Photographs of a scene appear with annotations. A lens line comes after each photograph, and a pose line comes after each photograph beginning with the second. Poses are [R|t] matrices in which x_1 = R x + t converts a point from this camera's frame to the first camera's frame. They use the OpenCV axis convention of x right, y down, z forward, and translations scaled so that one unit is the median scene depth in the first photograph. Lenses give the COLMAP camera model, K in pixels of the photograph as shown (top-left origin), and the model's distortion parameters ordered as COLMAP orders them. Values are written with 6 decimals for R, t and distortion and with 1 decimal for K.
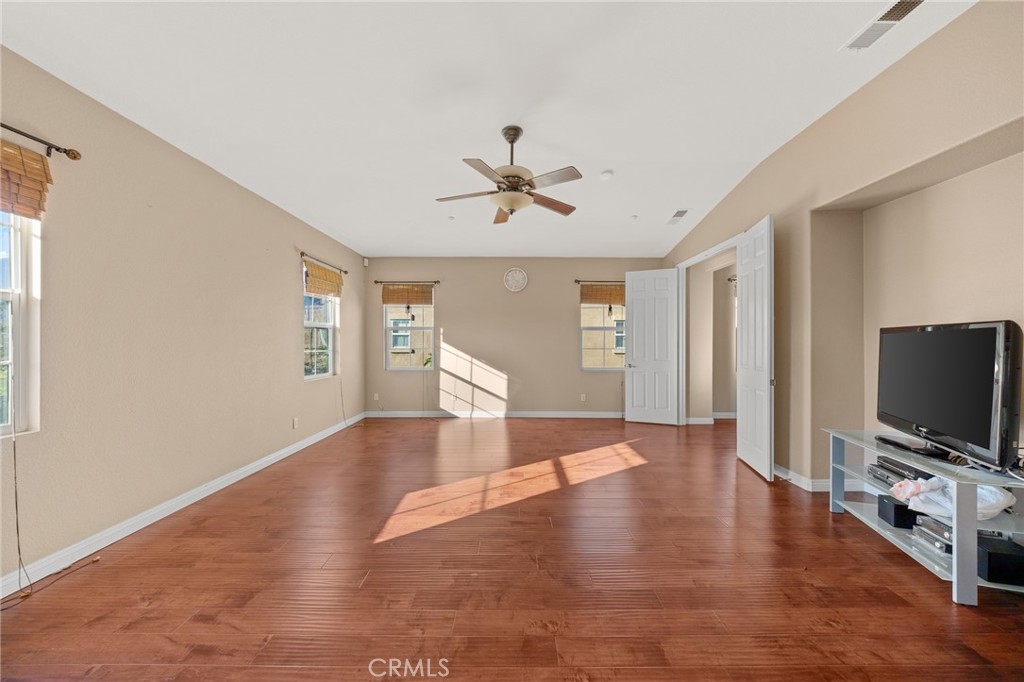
lens RADIAL K [[341.5, 0, 516.7], [0, 341.5, 342.6], [0, 0, 1]] dist [-0.005120, -0.000944]
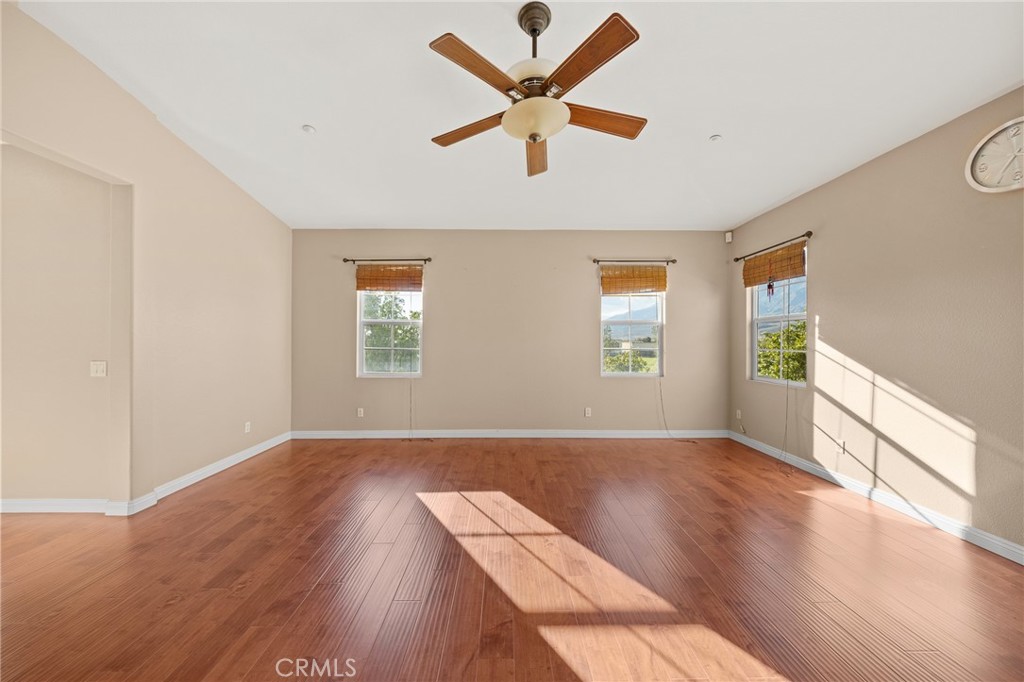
lens RADIAL K [[341.5, 0, 504.4], [0, 341.5, 342.6], [0, 0, 1]] dist [-0.005120, -0.000944]
pose [[-0.005238, 0.005319, -0.999972, 0.335075], [0.000062, 0.999986, 0.005319, -0.000647], [0.999986, -0.000034, -0.005238, 0.496087]]
